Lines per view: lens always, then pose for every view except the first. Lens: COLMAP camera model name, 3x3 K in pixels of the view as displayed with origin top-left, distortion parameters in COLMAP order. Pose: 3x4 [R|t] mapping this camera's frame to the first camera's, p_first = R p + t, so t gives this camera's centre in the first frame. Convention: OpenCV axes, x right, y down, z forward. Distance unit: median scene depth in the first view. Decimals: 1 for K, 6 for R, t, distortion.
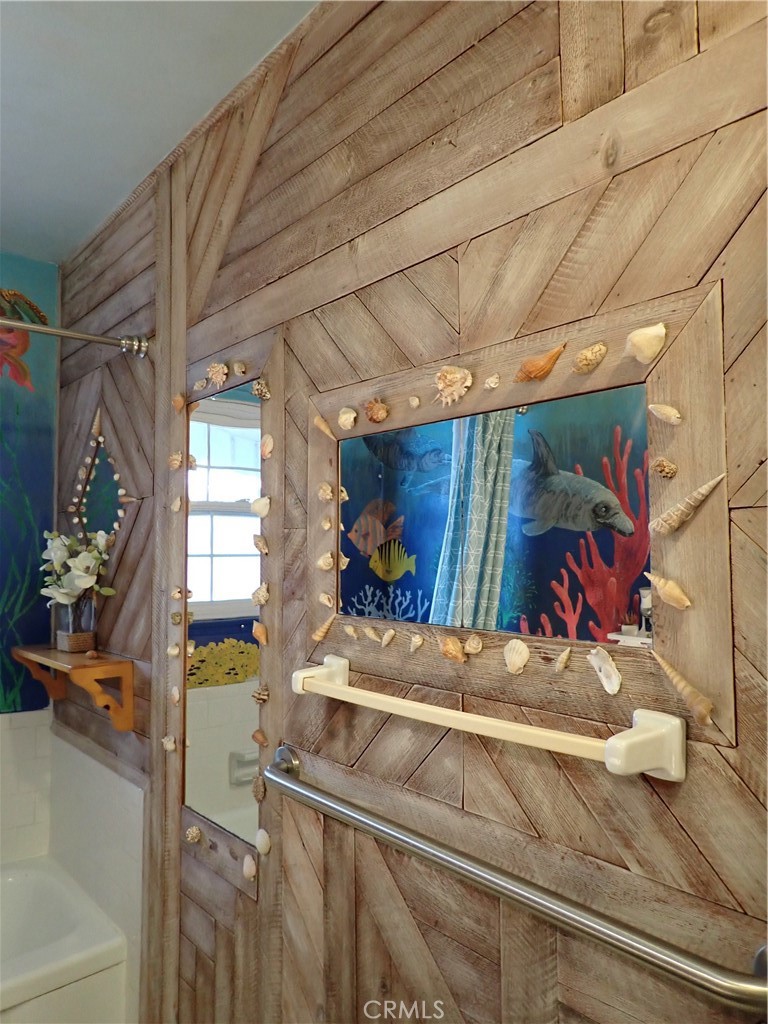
lens RADIAL K [[768.1, 0, 382.0], [0, 768.1, 507.3], [0, 0, 1]] dist [0.010019, -0.003267]
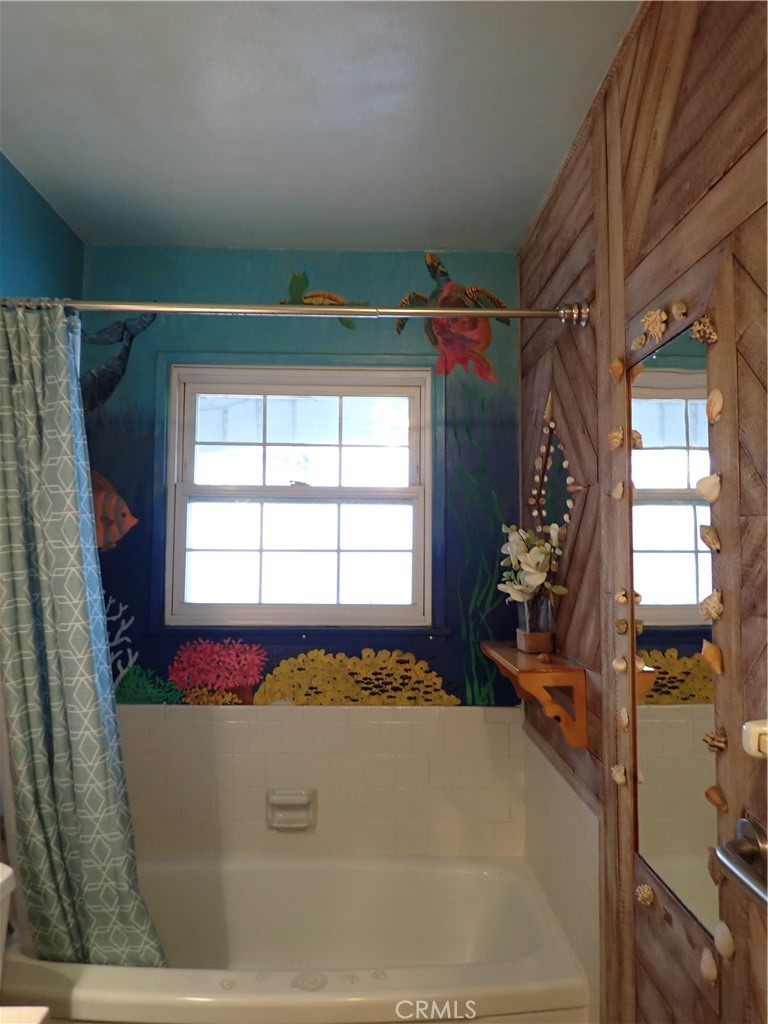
lens RADIAL K [[768.1, 0, 382.0], [0, 768.1, 507.3], [0, 0, 1]] dist [0.010019, -0.003267]
pose [[0.797895, -0.026770, -0.602202, 0.029527], [0.031024, 0.999513, -0.003325, 0.008470], [0.601997, -0.016029, 0.798337, 0.161410]]
